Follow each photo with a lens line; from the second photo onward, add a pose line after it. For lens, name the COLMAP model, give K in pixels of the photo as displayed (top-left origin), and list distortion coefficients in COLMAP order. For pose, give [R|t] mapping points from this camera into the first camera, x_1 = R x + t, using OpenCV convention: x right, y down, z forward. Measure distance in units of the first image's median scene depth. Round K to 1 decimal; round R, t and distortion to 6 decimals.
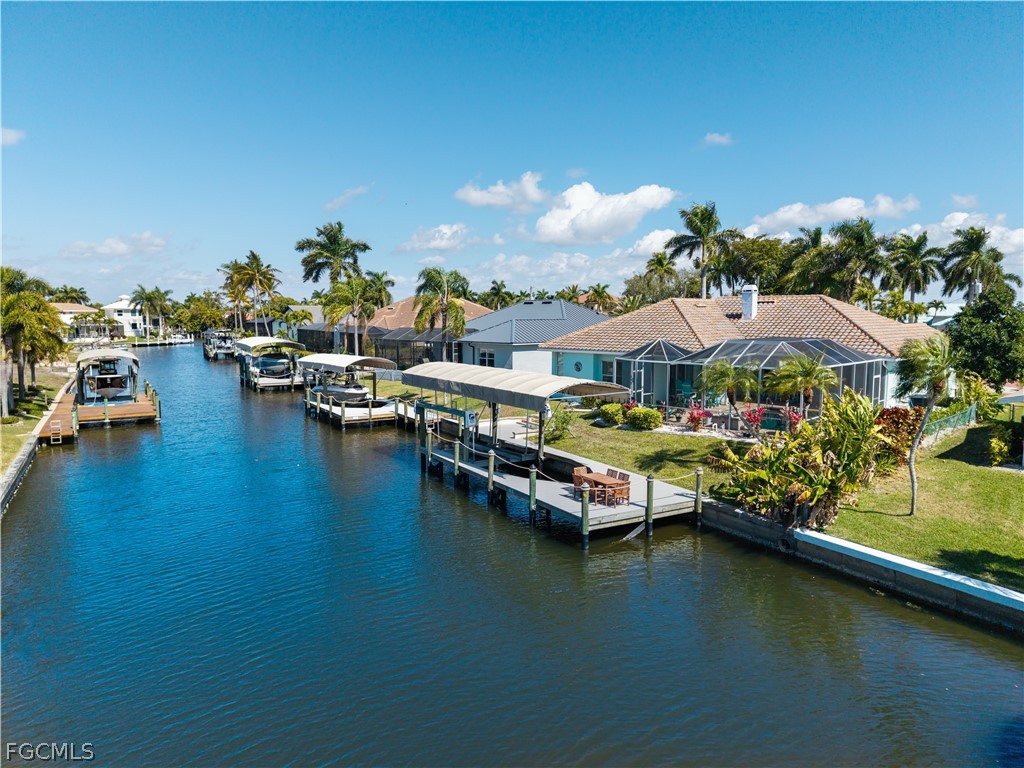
lens RADIAL K [[696.1, 0, 512.0], [0, 696.1, 384.0], [0, 0, 1]] dist [0.007955, -0.080268]
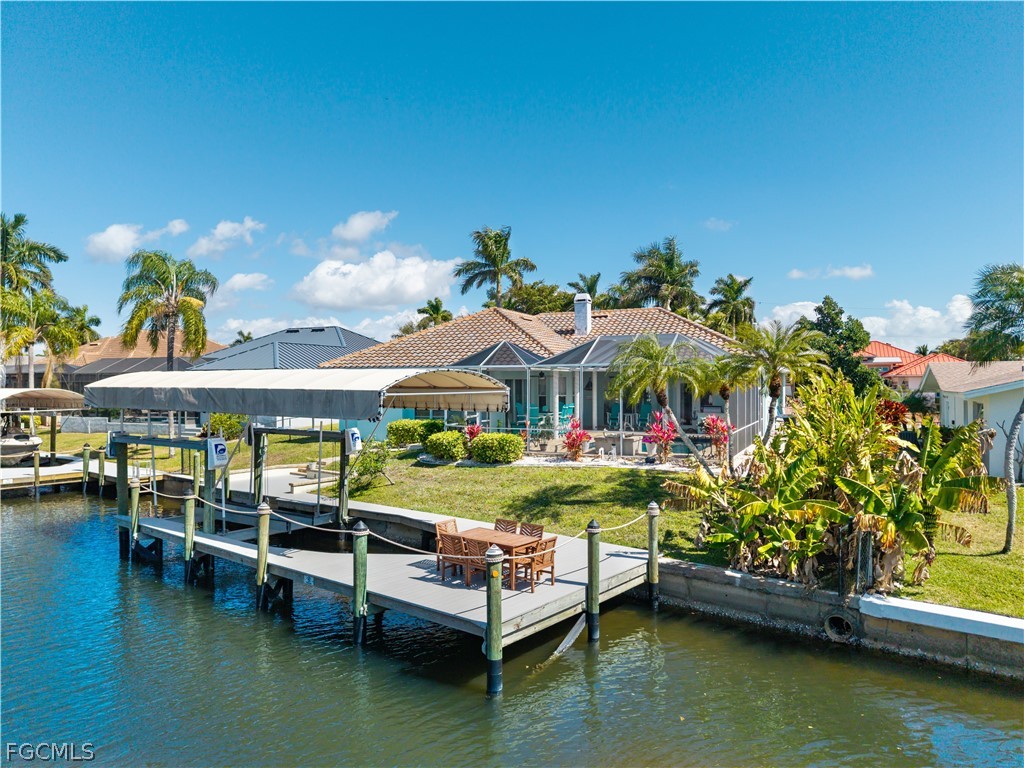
lens RADIAL K [[715.8, 0, 538.5], [0, 715.8, 369.8], [0, 0, 1]] dist [0.061700, -0.097175]
pose [[0.932662, -0.003320, 0.360737, -0.031035], [0.042168, 0.994106, -0.099873, 0.053182], [-0.358279, 0.108359, 0.927305, 0.383657]]
